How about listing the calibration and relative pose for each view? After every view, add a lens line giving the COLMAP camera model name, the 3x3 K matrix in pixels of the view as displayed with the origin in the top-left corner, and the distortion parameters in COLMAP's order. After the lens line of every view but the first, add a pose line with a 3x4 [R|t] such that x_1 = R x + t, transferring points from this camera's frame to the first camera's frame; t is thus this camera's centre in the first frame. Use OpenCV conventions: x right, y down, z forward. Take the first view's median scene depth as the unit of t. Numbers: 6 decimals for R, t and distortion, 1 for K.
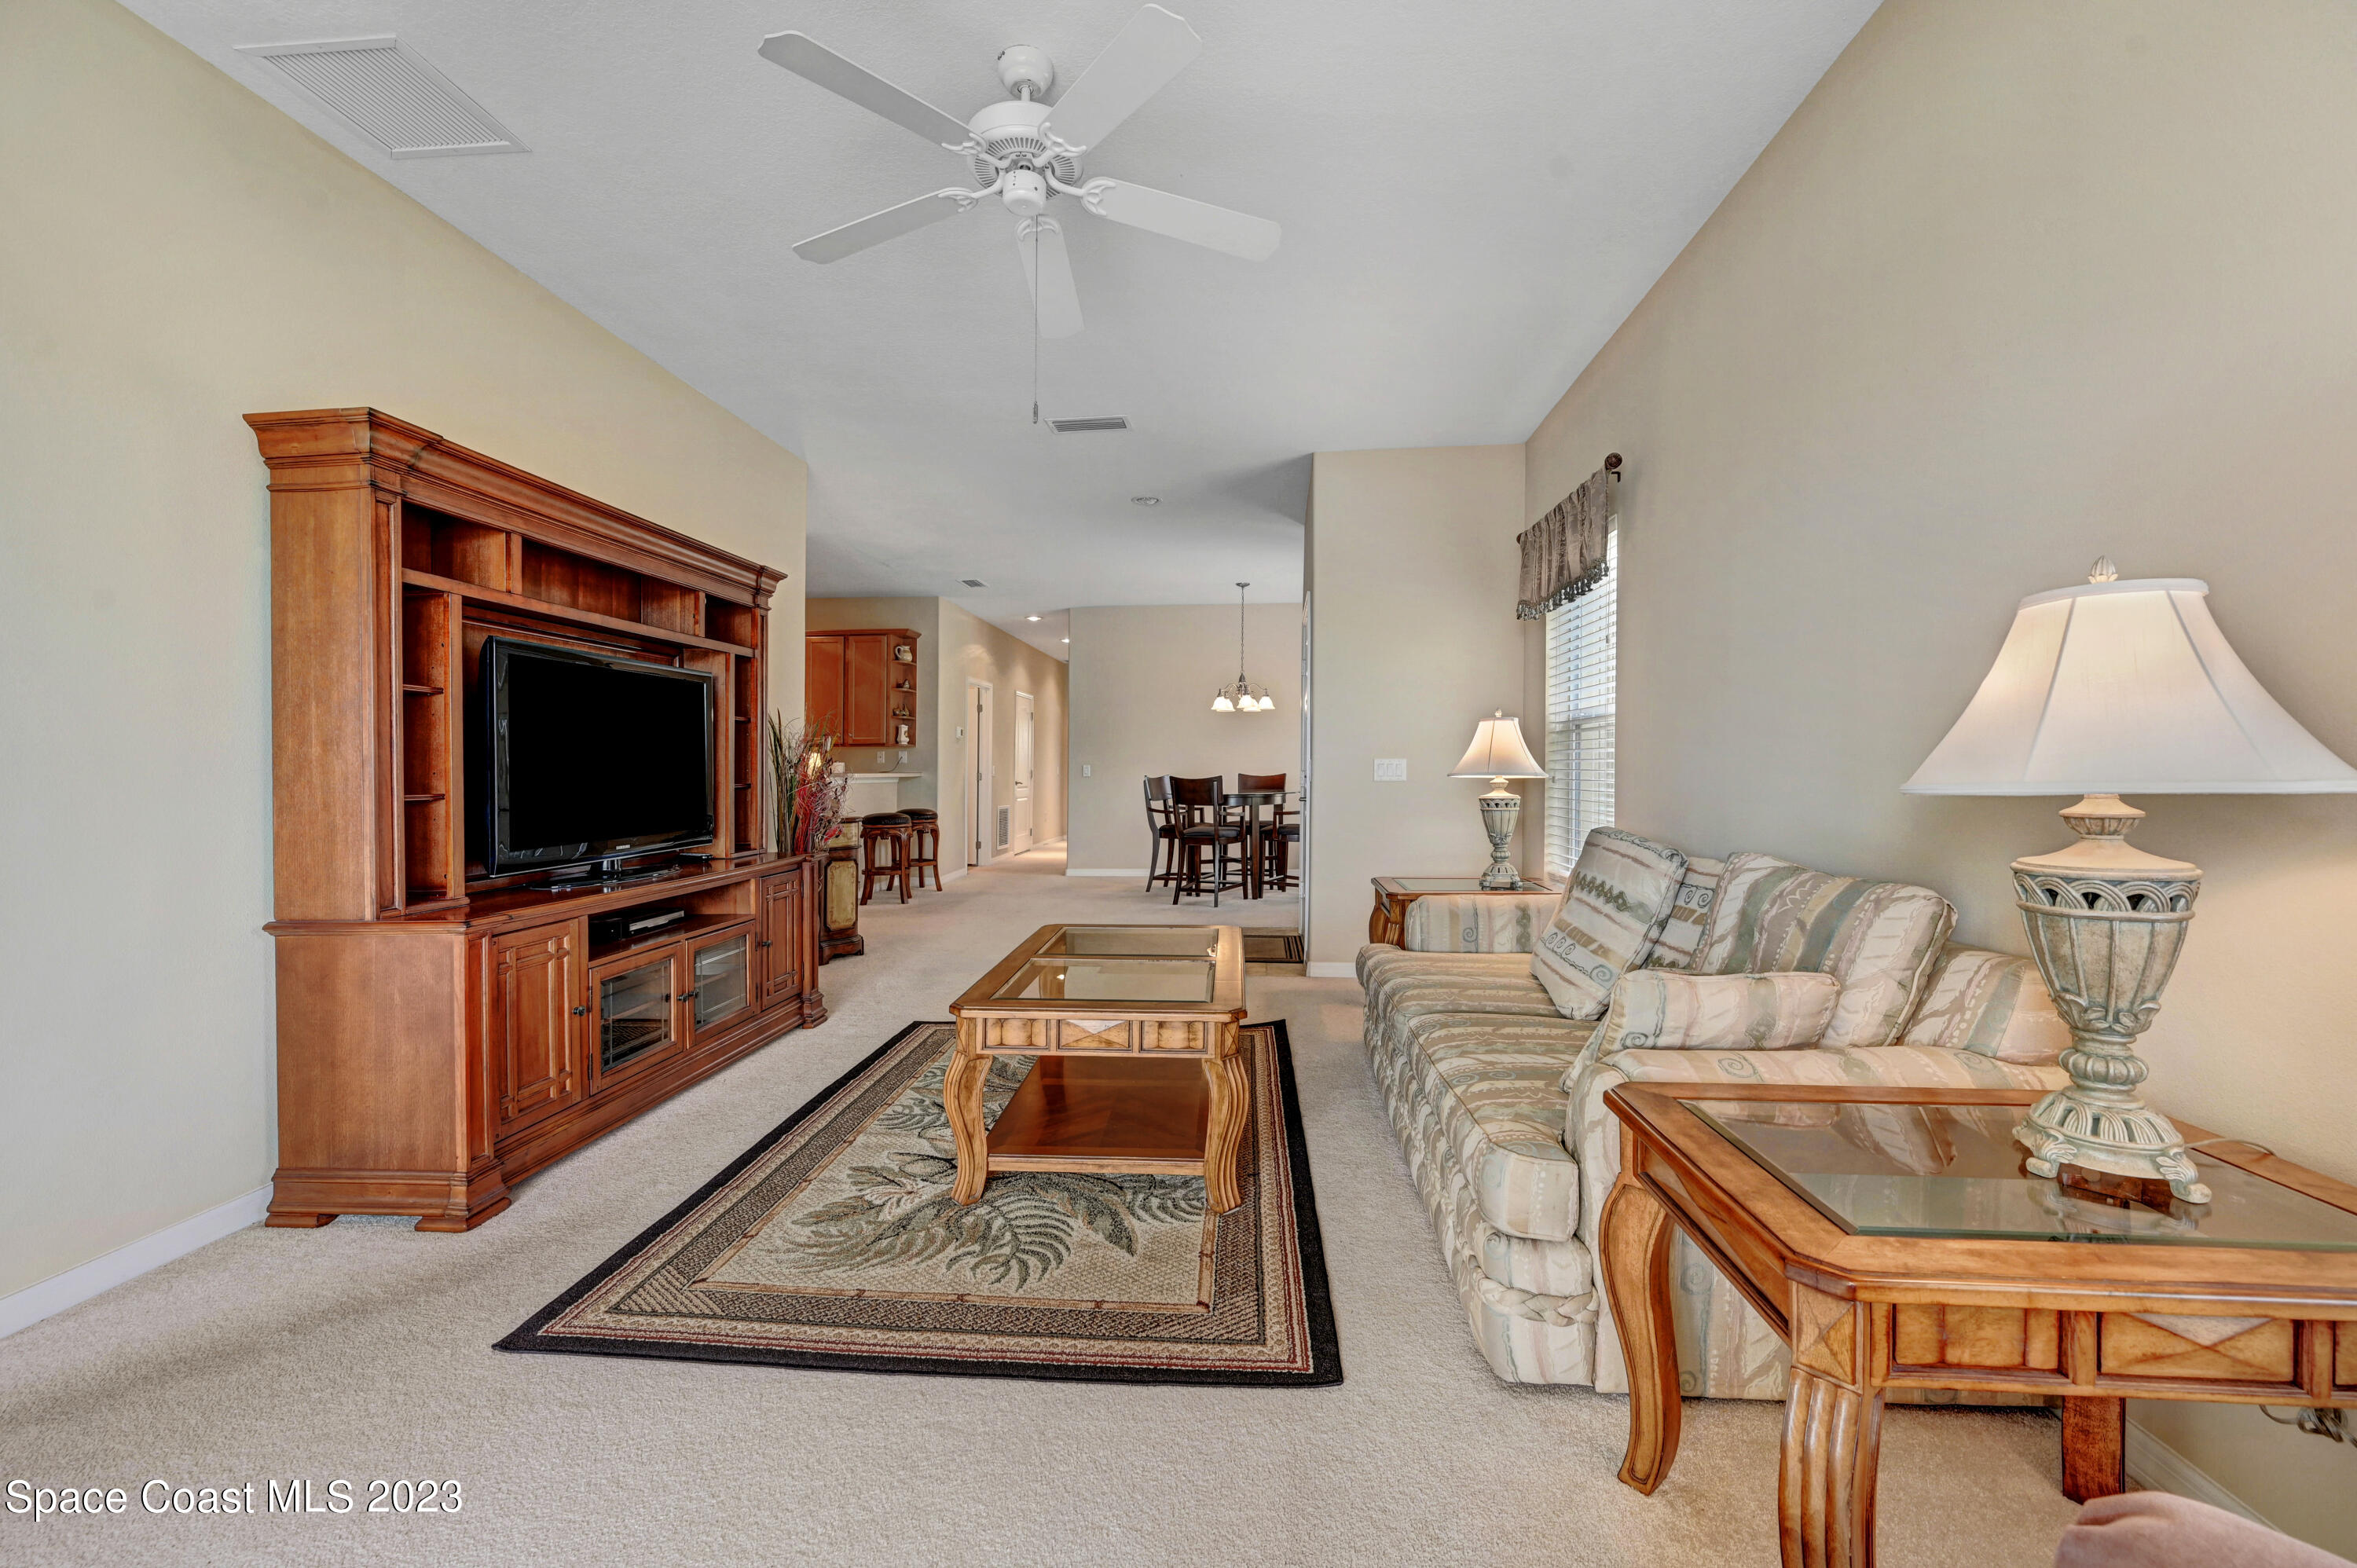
lens RADIAL K [[946.3, 0, 1185.1], [0, 946.3, 782.1], [0, 0, 1]] dist [-0.001963, 0.000537]
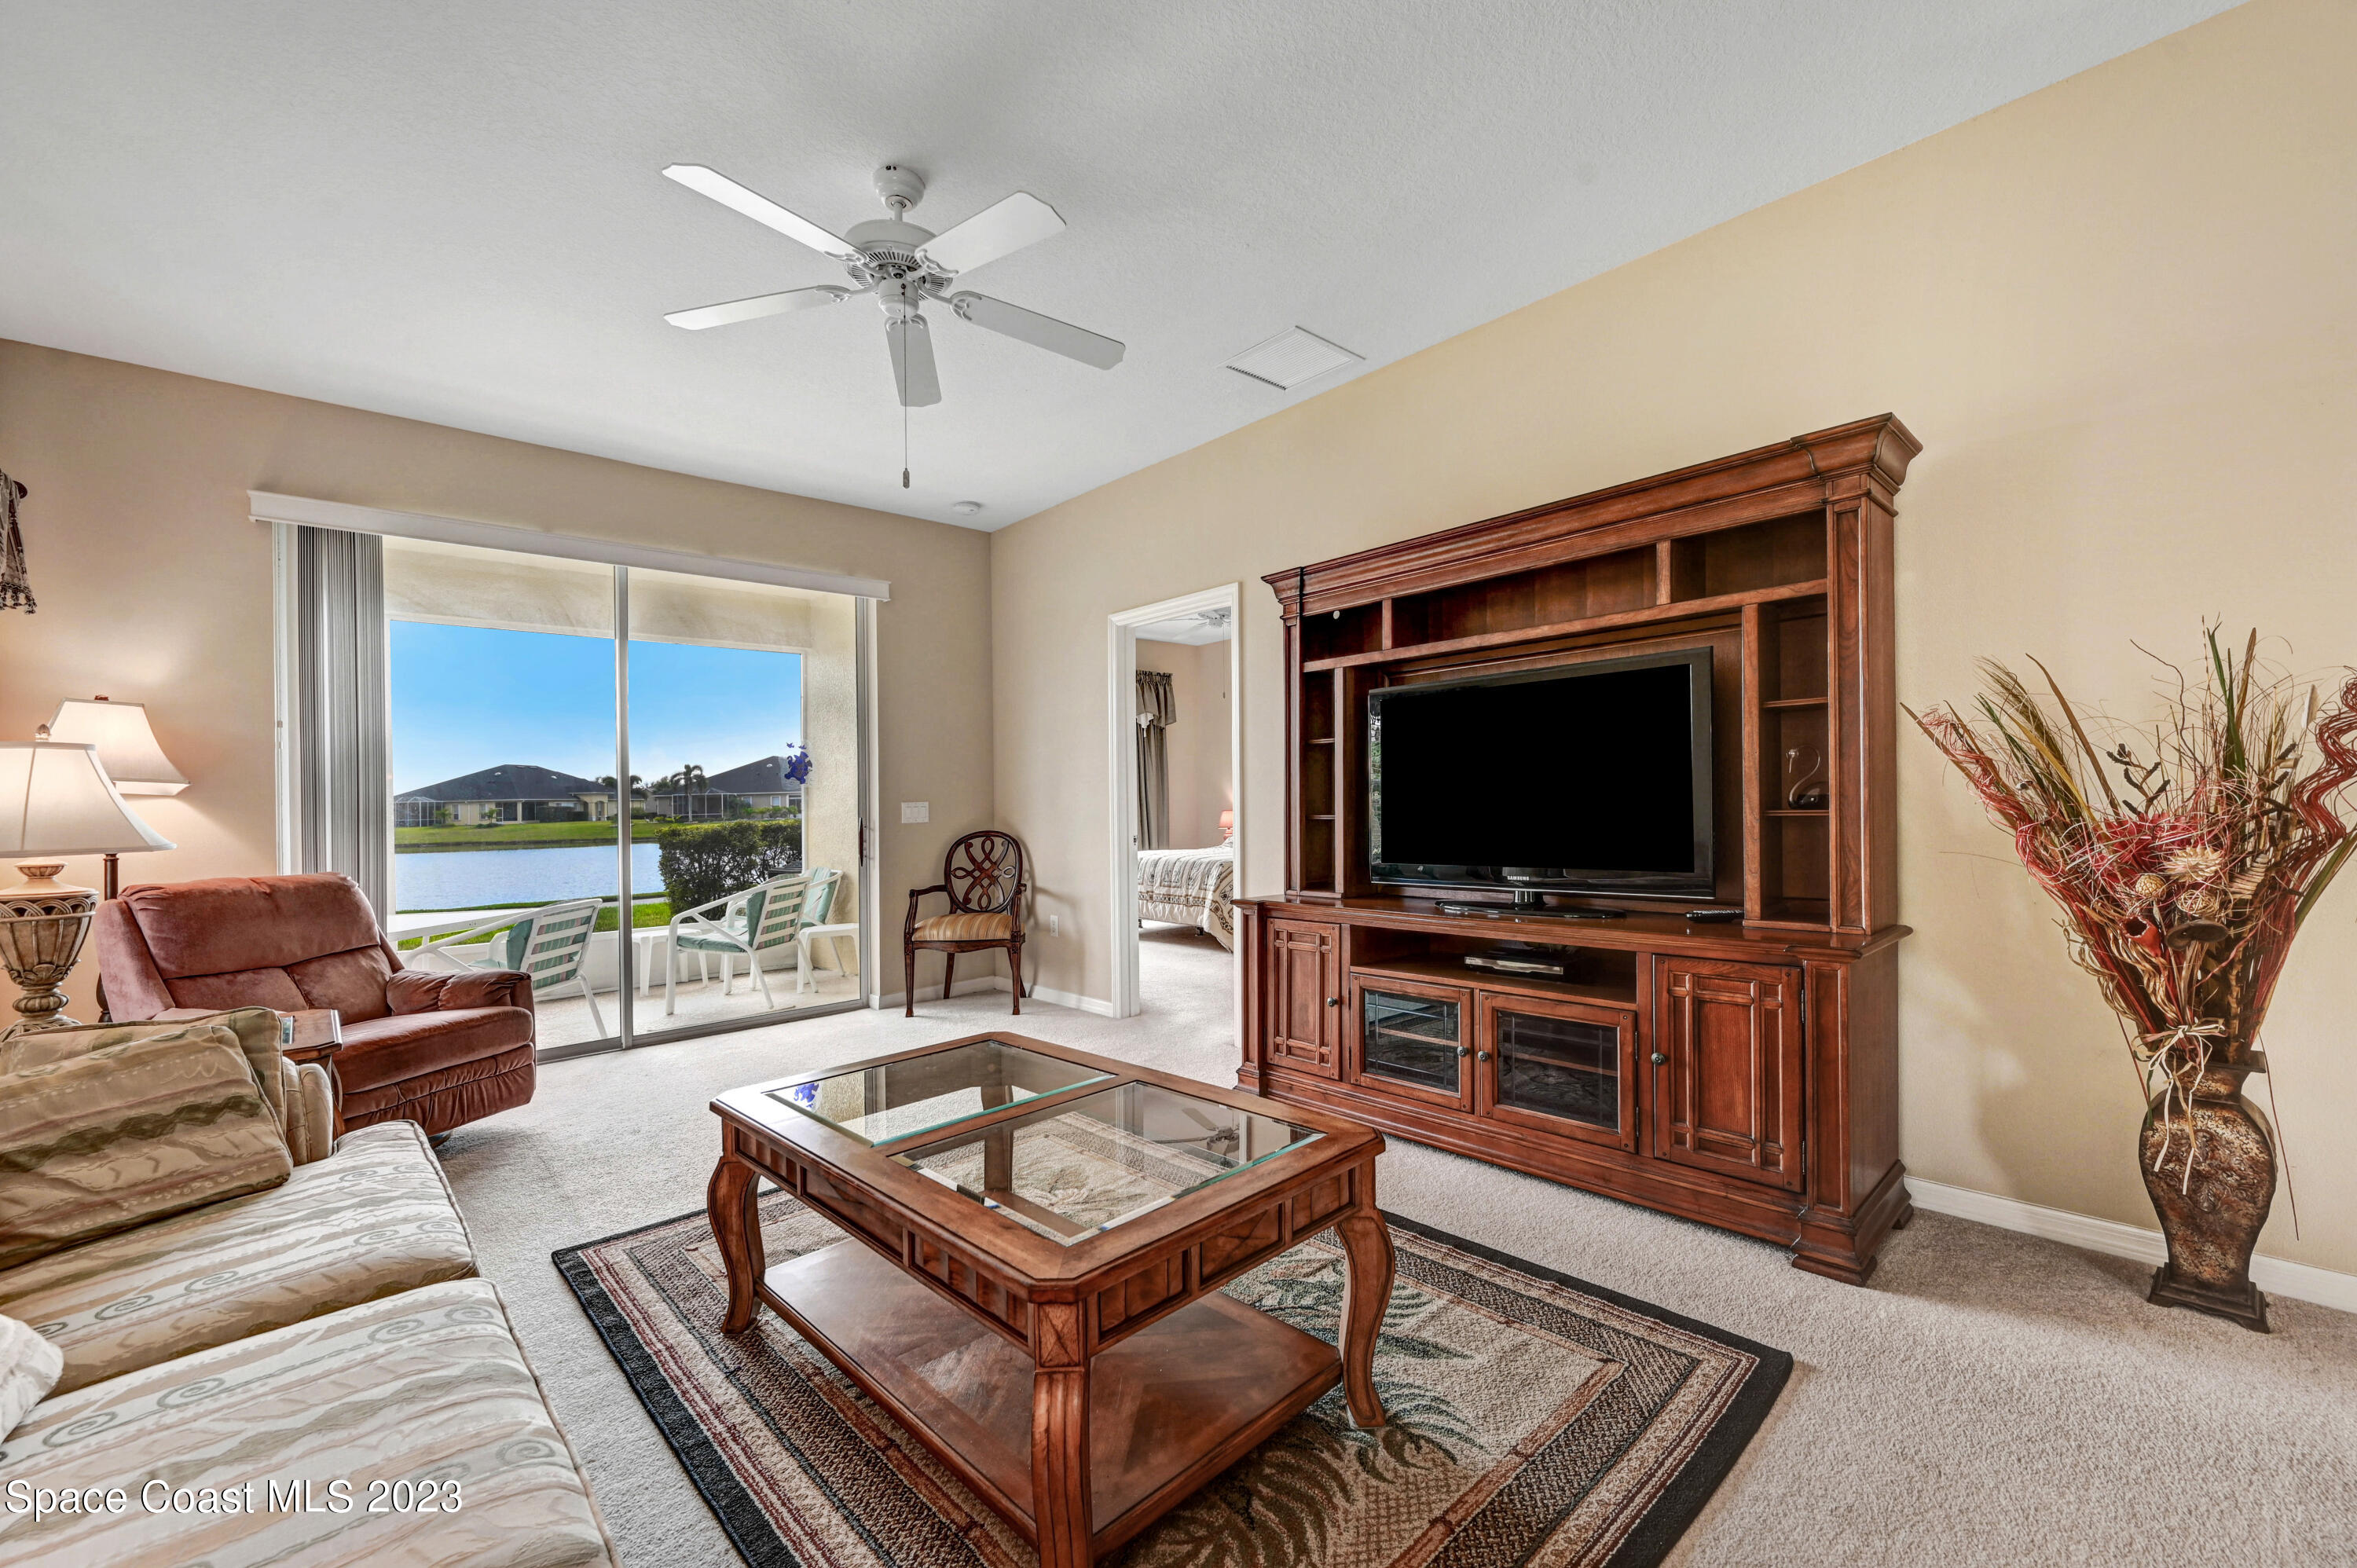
lens RADIAL K [[946.3, 0, 1170.7], [0, 946.3, 798.9], [0, 0, 1]] dist [-0.001963, 0.000537]
pose [[-0.664552, 0.018562, -0.747012, 0.341746], [0.018742, 0.999791, 0.008170, -0.024226], [0.747007, -0.008571, -0.664761, 1.519132]]
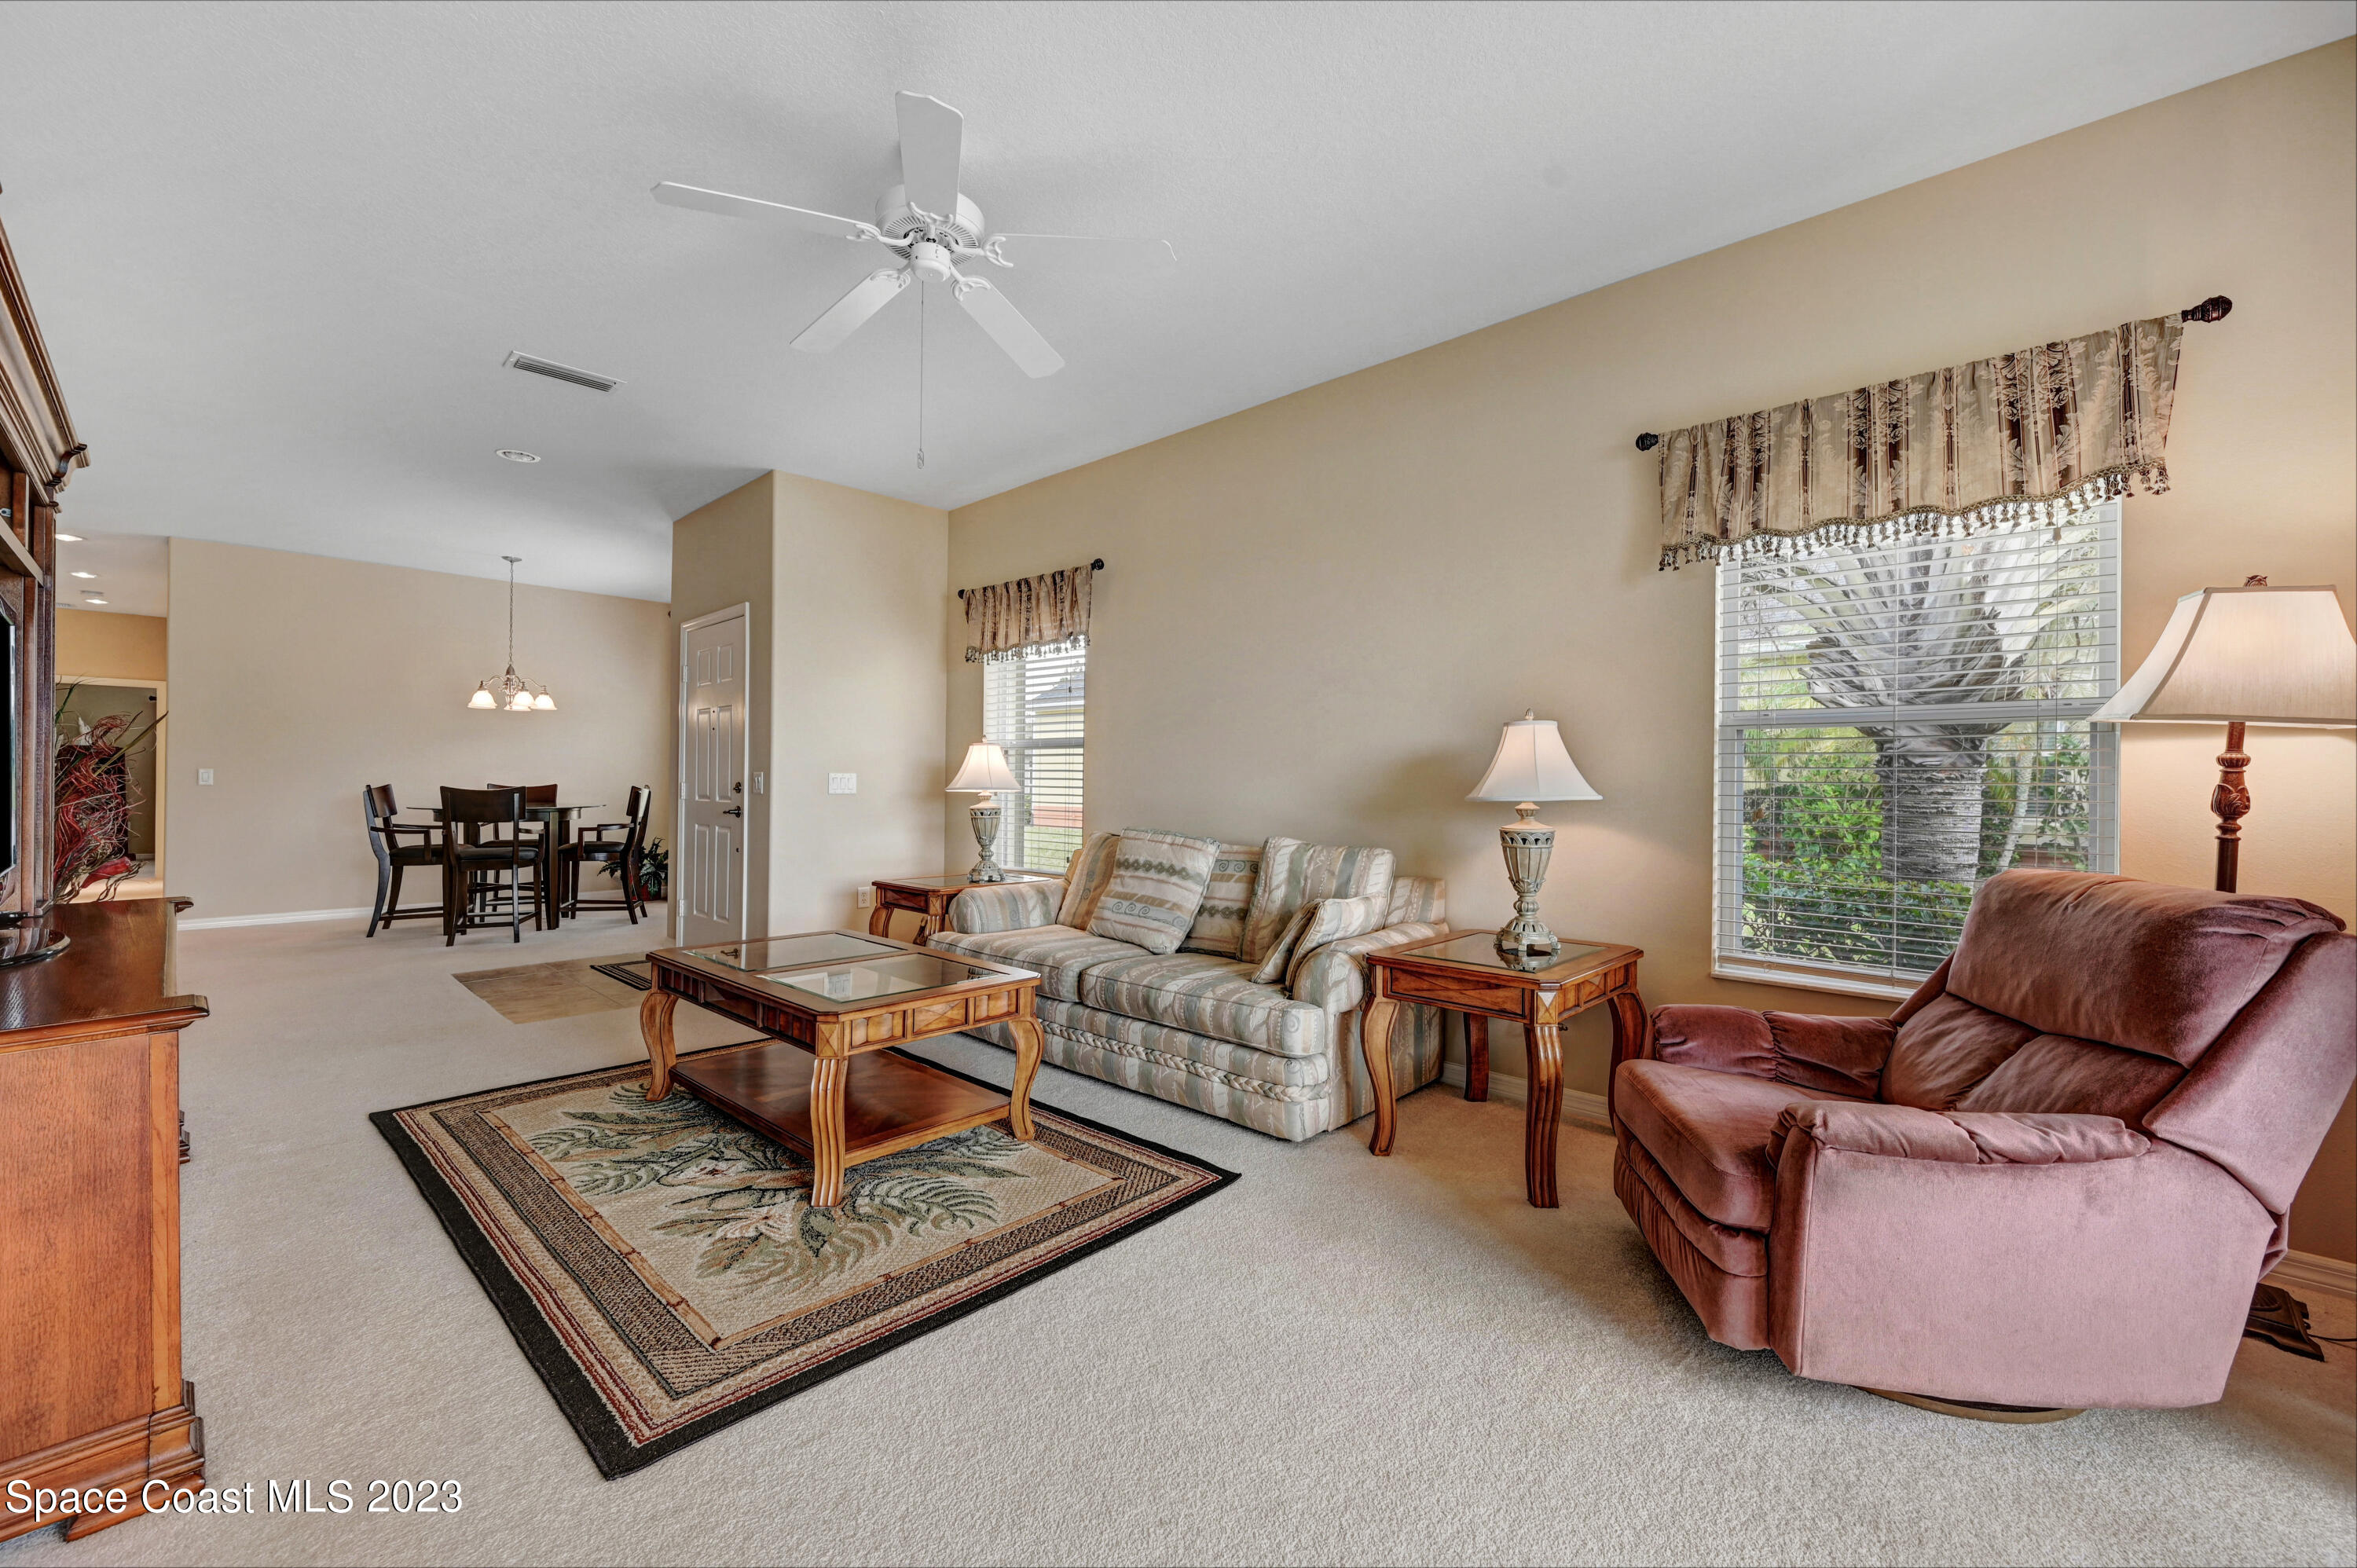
lens RADIAL K [[946.3, 0, 1168.0], [0, 946.3, 788.1], [0, 0, 1]] dist [-0.001963, 0.000537]
pose [[0.615576, 0.011168, 0.787998, -0.680063], [-0.004146, 0.999932, -0.010933, 0.004227], [-0.788066, 0.003463, 0.615580, 0.070428]]
